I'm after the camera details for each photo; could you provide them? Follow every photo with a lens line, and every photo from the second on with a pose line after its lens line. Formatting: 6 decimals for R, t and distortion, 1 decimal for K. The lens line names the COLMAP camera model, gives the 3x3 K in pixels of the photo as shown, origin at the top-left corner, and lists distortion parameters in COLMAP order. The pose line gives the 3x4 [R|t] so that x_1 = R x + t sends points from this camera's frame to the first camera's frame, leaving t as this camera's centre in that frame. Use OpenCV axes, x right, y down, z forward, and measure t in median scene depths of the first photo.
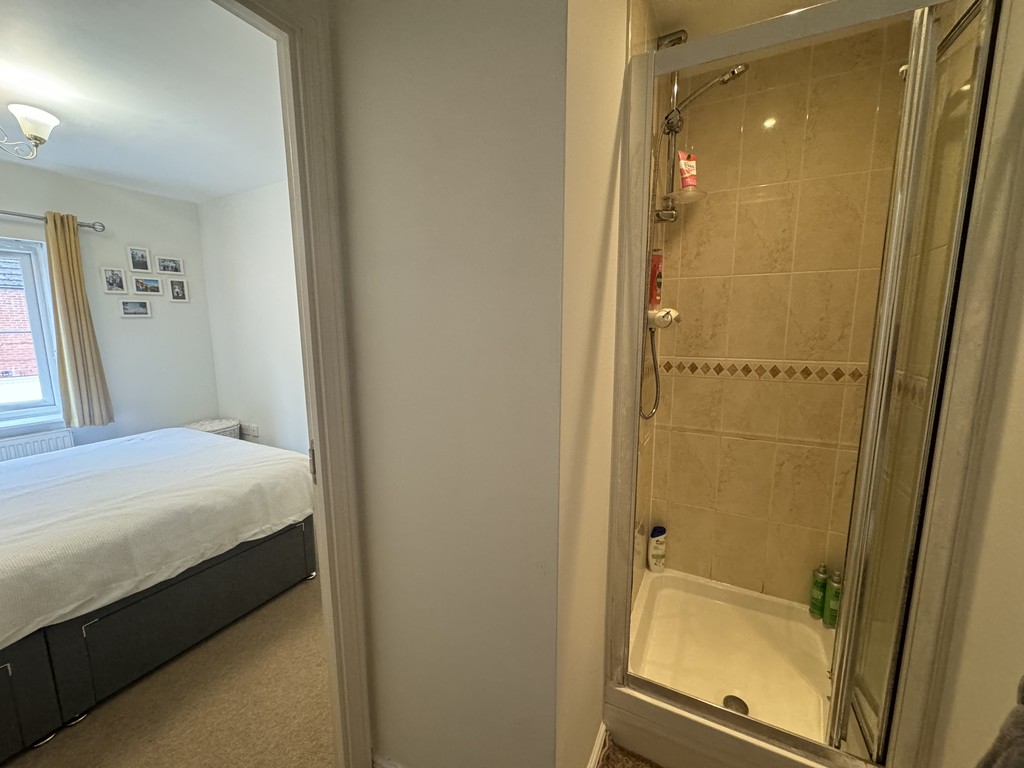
lens RADIAL K [[410.3, 0, 512.8], [0, 410.3, 381.3], [0, 0, 1]] dist [-0.000546, 0.000124]
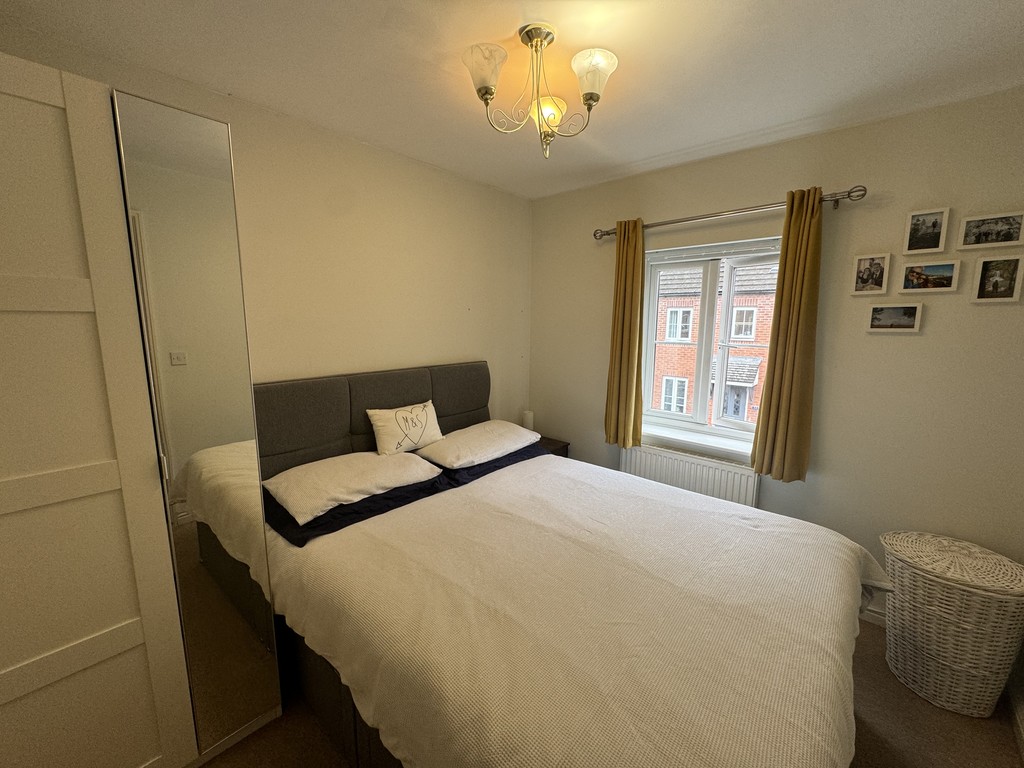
lens RADIAL K [[410.3, 0, 510.5], [0, 410.3, 383.0], [0, 0, 1]] dist [-0.000546, 0.000124]
pose [[-0.258672, 0.145497, -0.954945, -0.190820], [-0.146122, 0.971321, 0.187573, -0.115416], [0.954849, 0.188058, -0.229993, 0.618094]]
